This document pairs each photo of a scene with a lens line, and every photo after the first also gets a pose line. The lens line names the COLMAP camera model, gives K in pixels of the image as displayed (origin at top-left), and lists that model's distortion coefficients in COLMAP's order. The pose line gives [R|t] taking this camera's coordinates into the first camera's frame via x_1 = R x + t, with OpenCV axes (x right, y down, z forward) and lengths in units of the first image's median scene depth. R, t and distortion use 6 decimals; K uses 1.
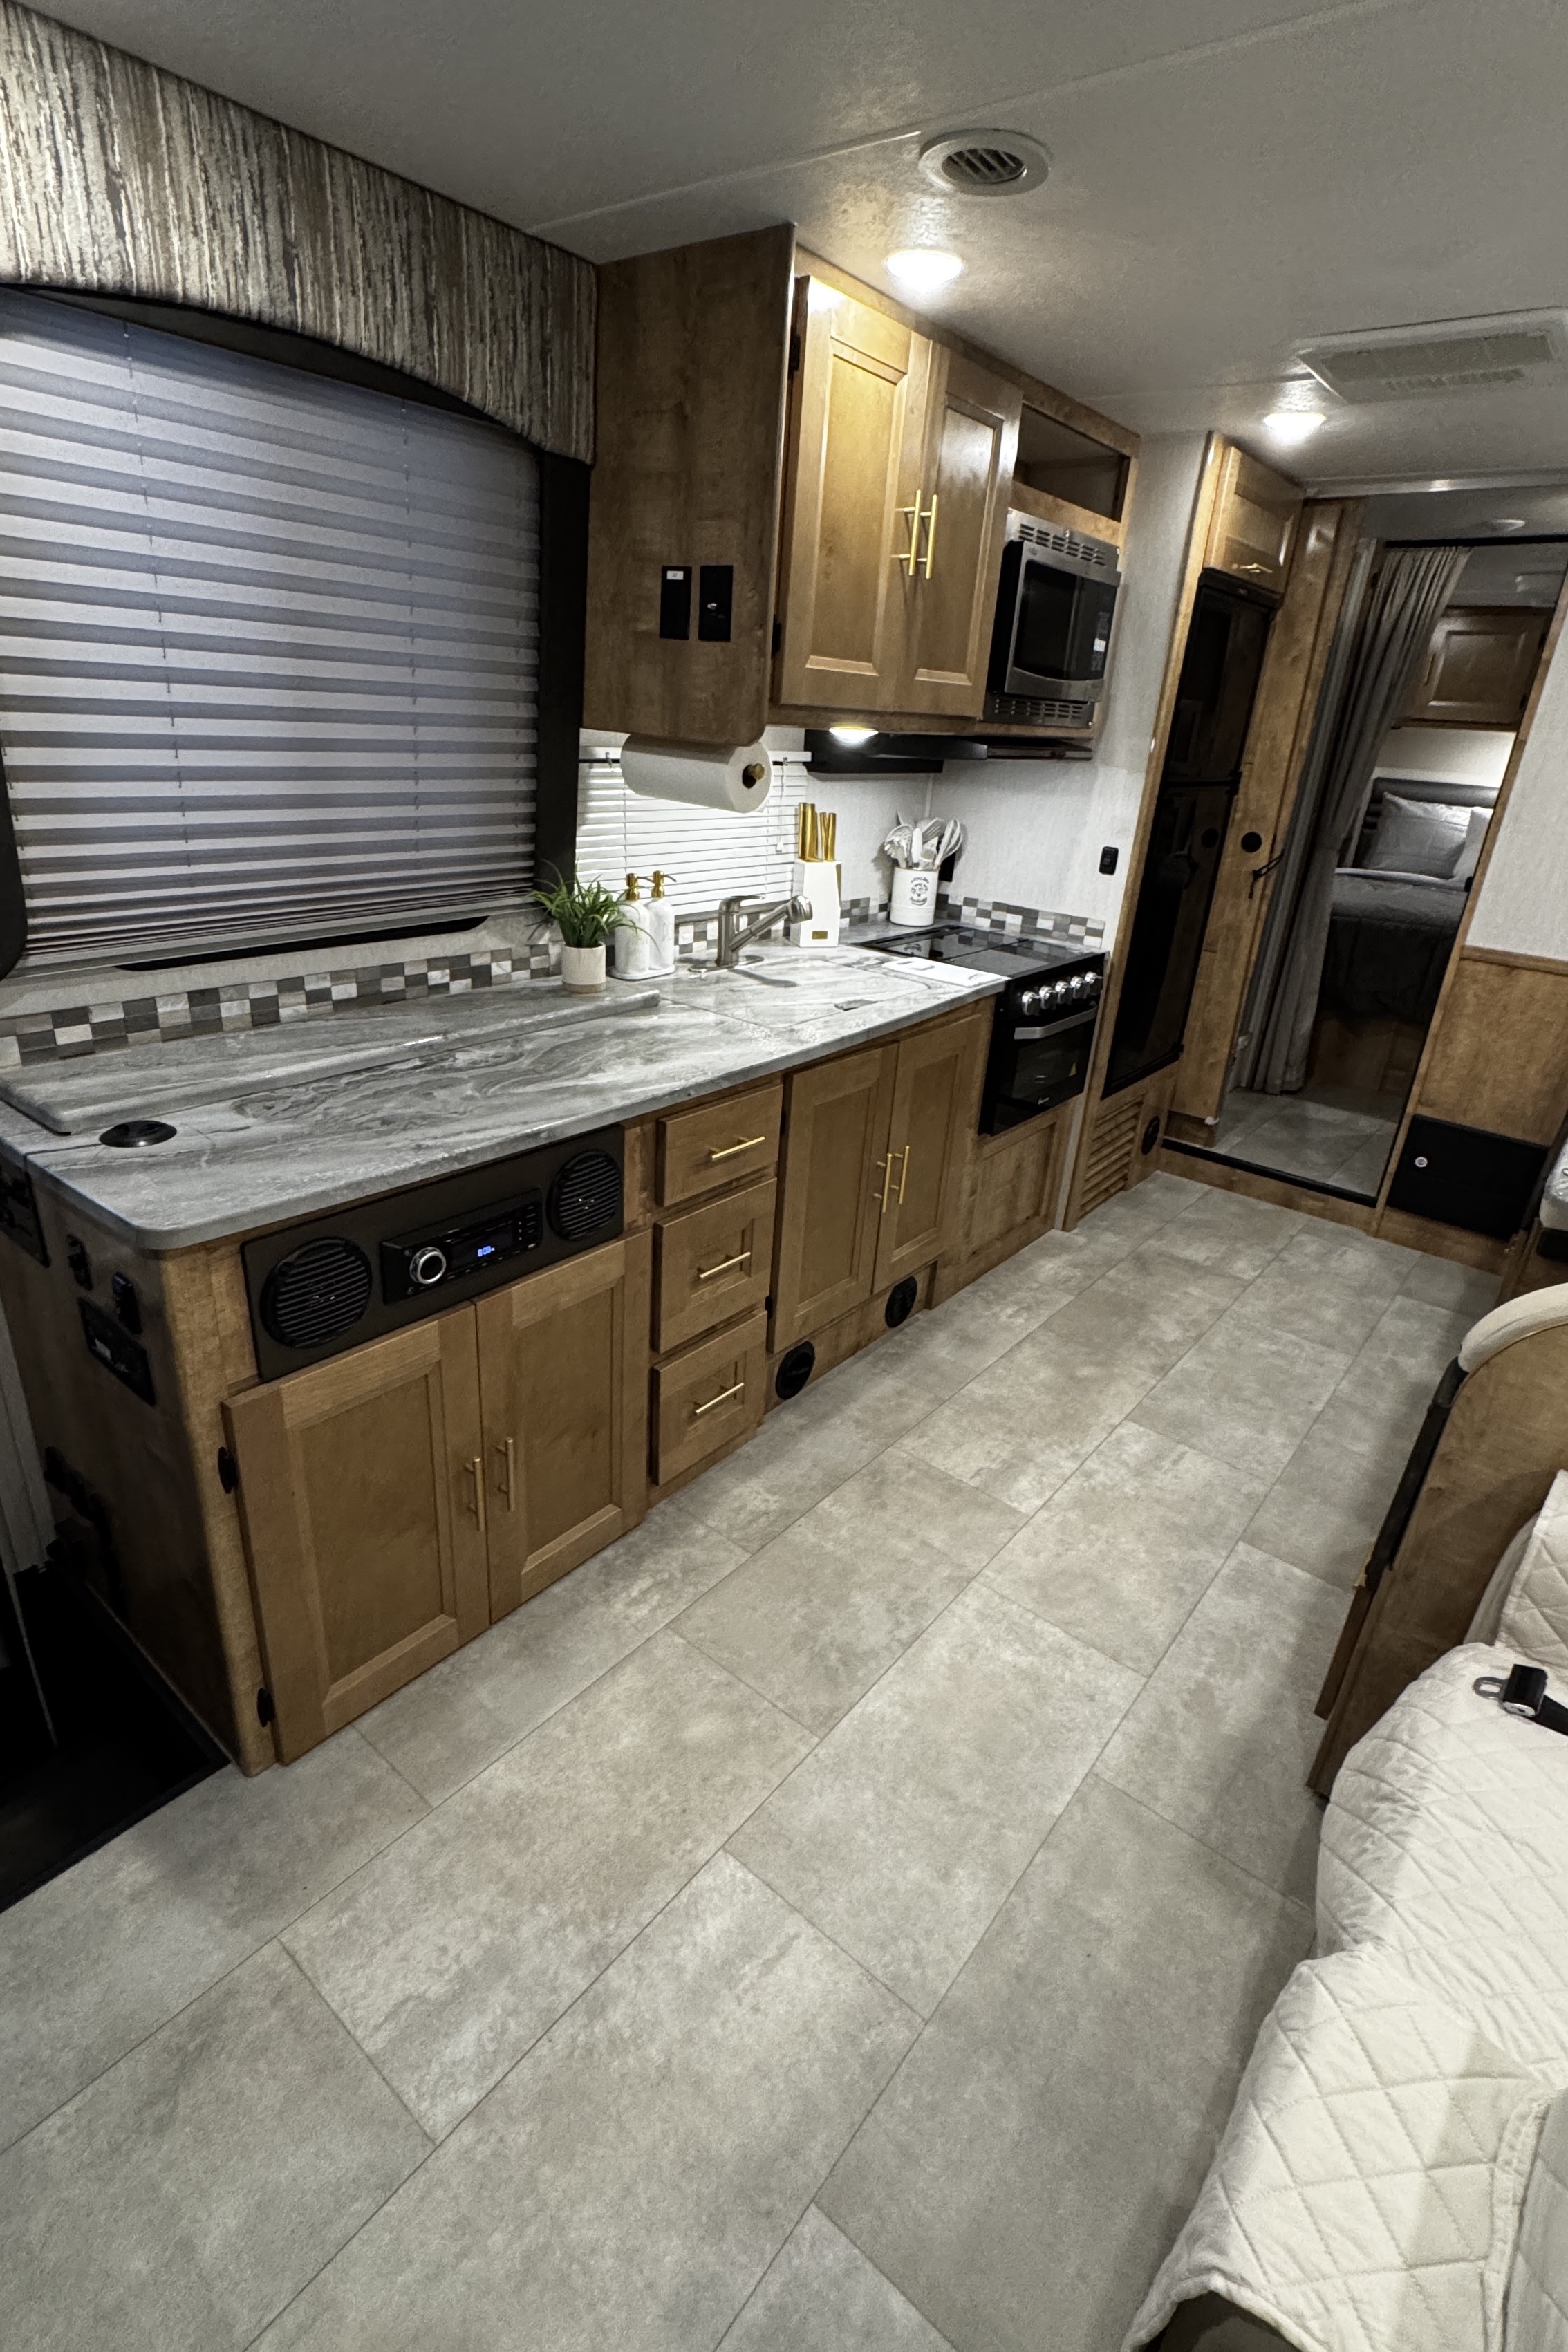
lens RADIAL K [[1107.2, 0, 784.0], [0, 1107.2, 1176.0], [0, 0, 1]] dist [-0.000981, 0.000023]
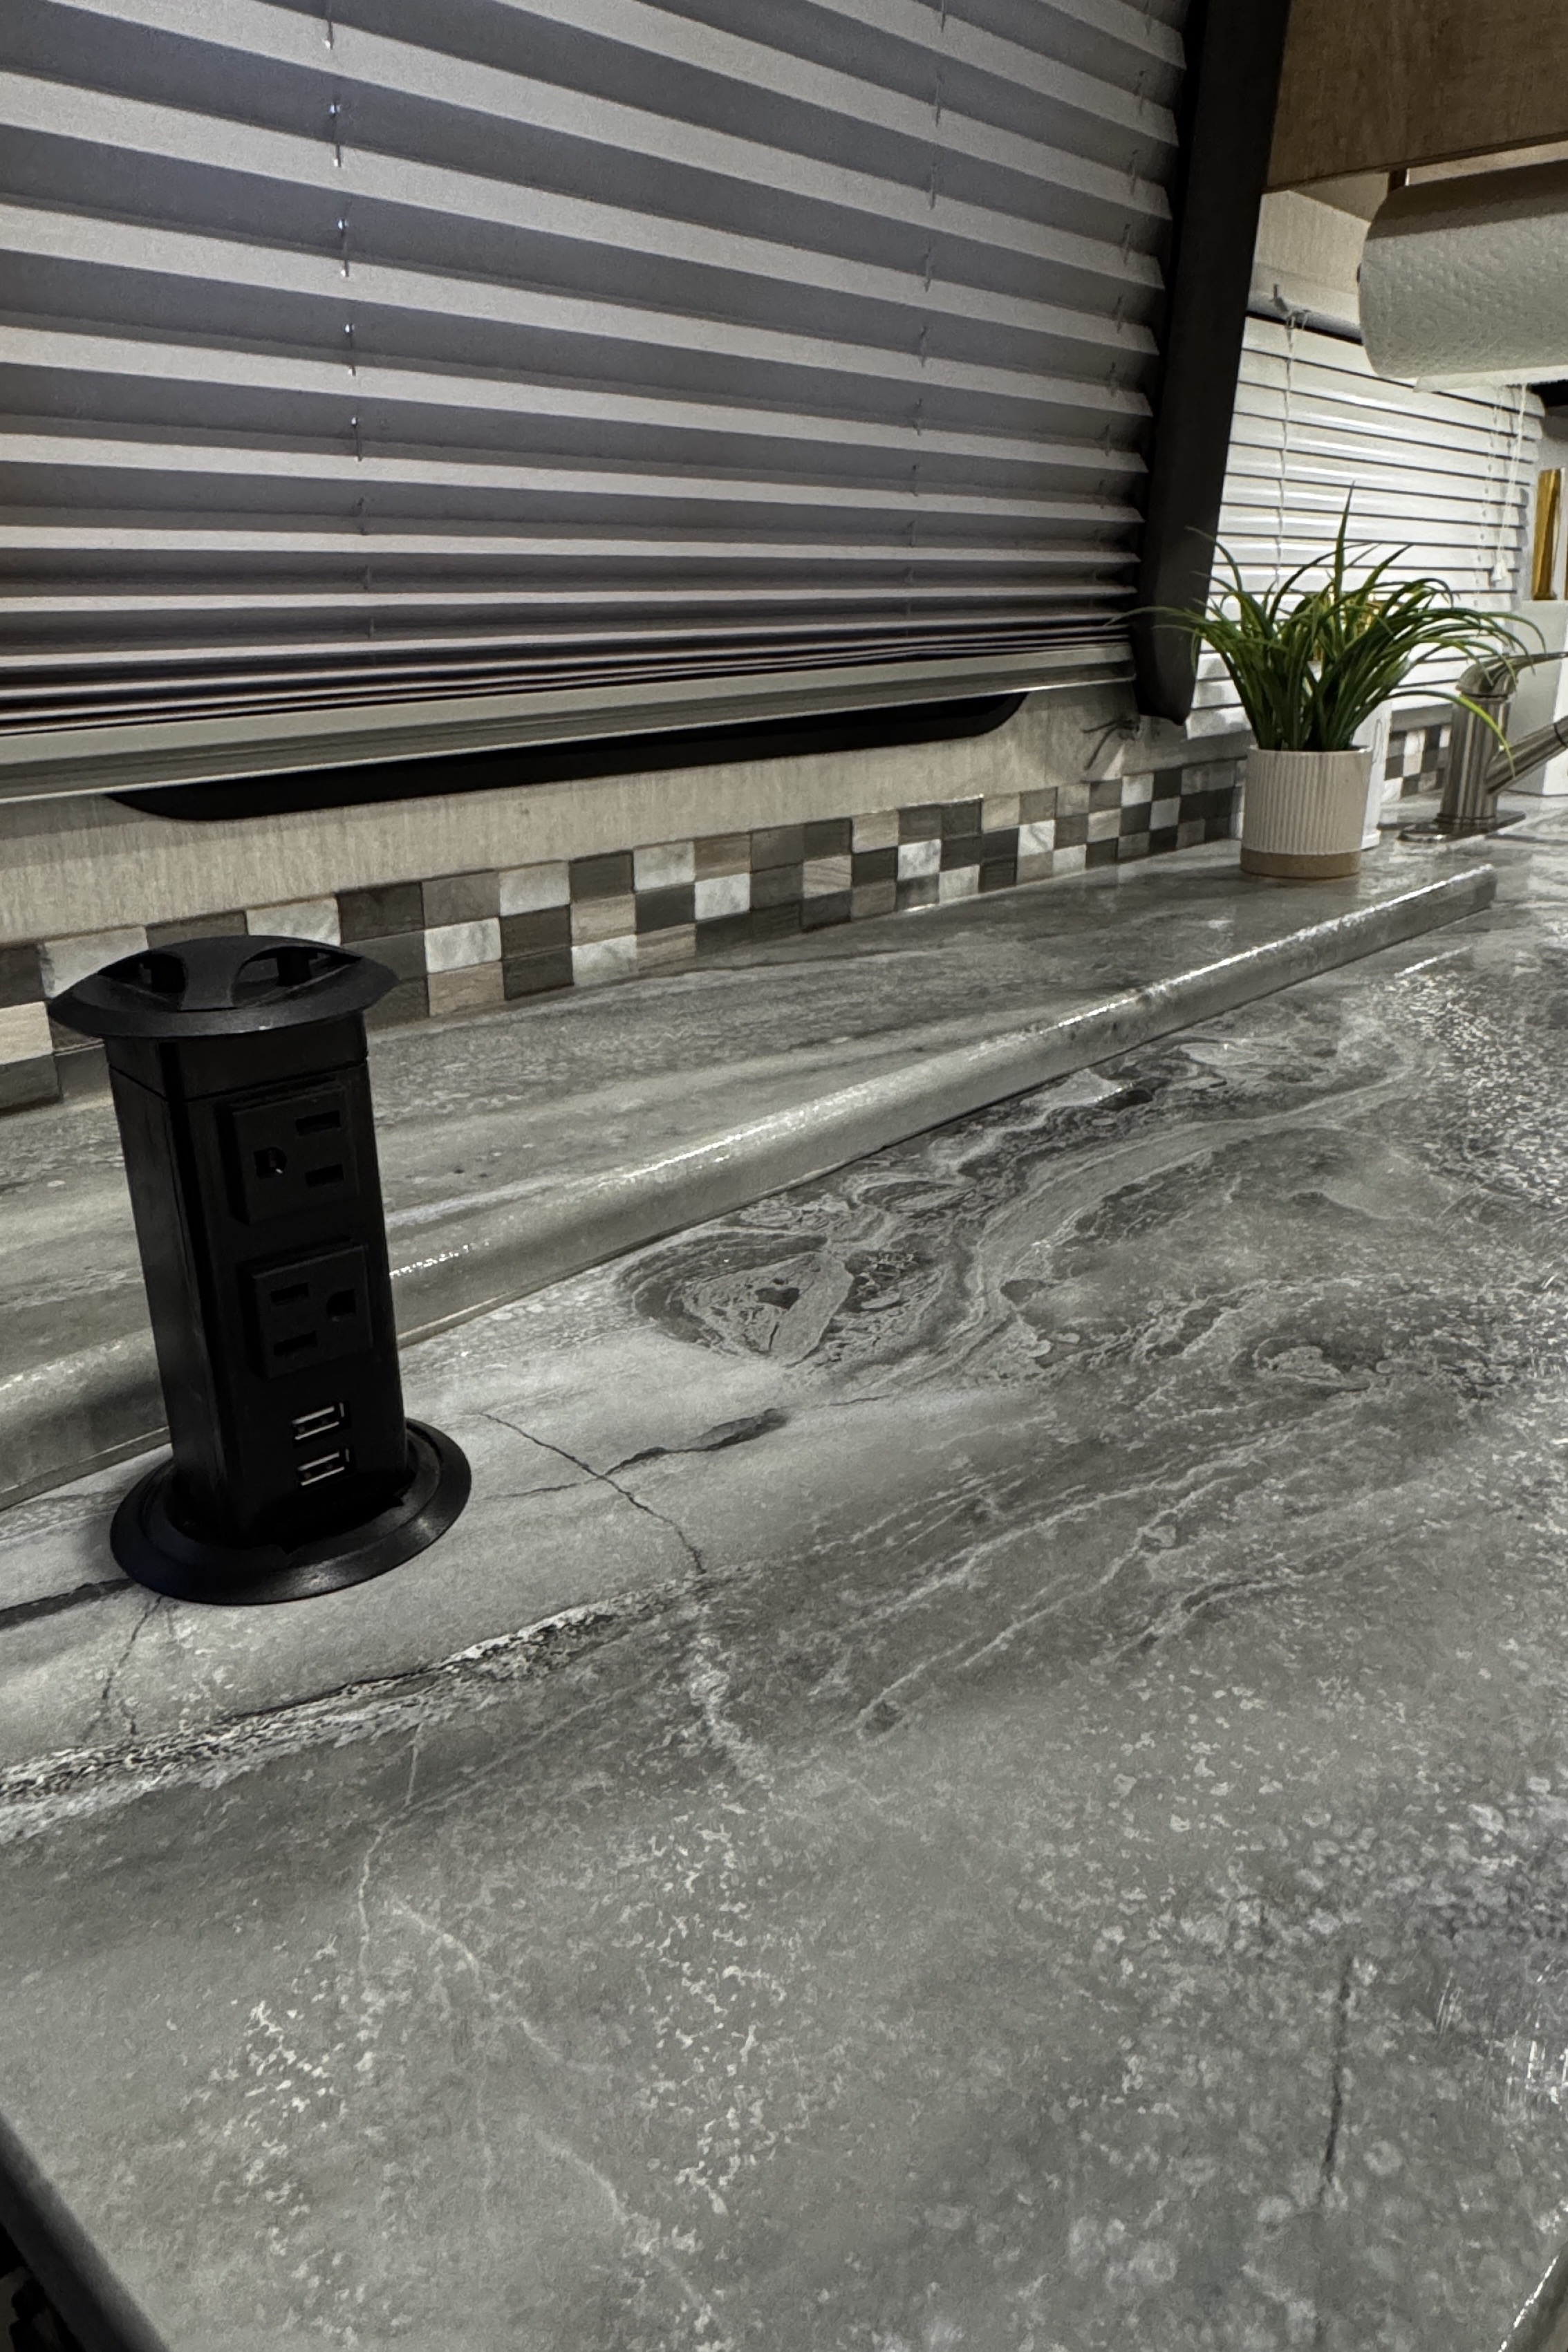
lens RADIAL K [[1509.4, 0, 774.9], [0, 1509.4, 1169.2], [0, 0, 1]] dist [-0.001000, 0.000876]
pose [[0.993975, -0.040680, -0.101781, -0.342102], [0.036122, 0.998277, -0.046234, -0.058470], [0.103486, 0.042279, 0.993732, 0.539411]]
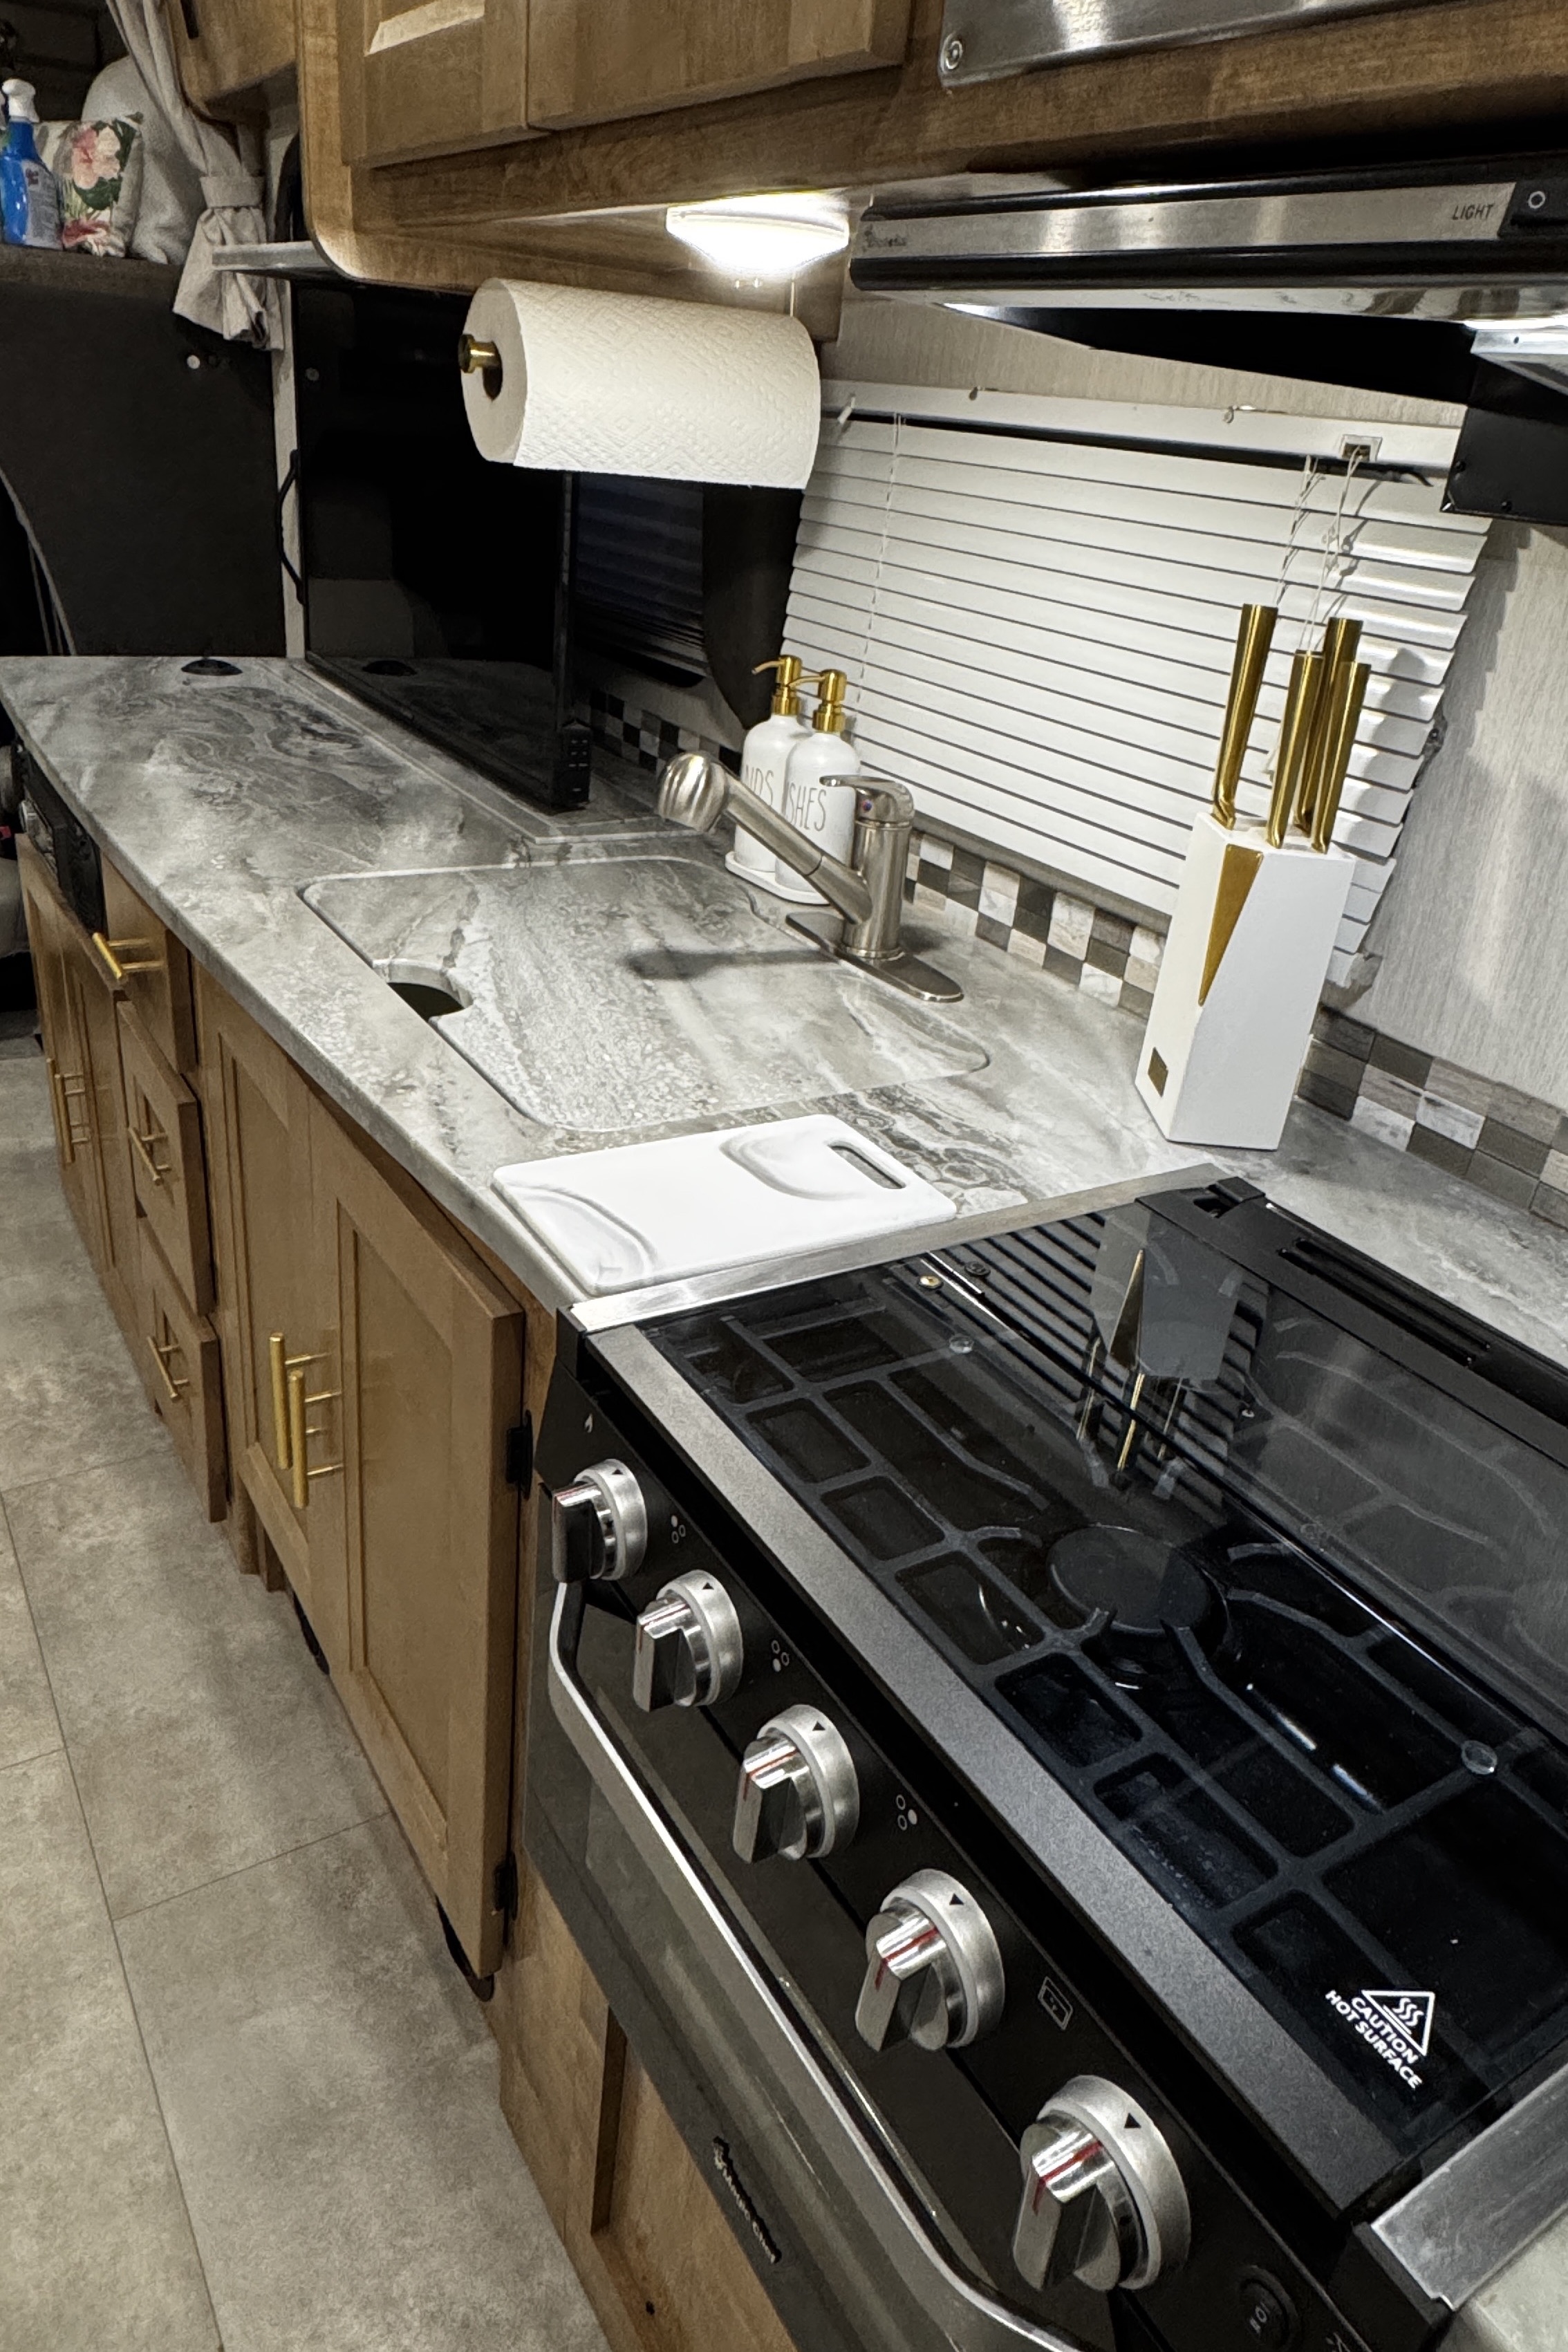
lens RADIAL K [[1509.4, 0, 774.9], [0, 1509.4, 1169.2], [0, 0, 1]] dist [-0.001000, 0.000876]
pose [[-0.314489, 0.336381, -0.887663, 0.599651], [-0.478079, 0.751731, 0.454247, -0.473960], [0.820083, 0.567229, -0.075594, 1.392744]]
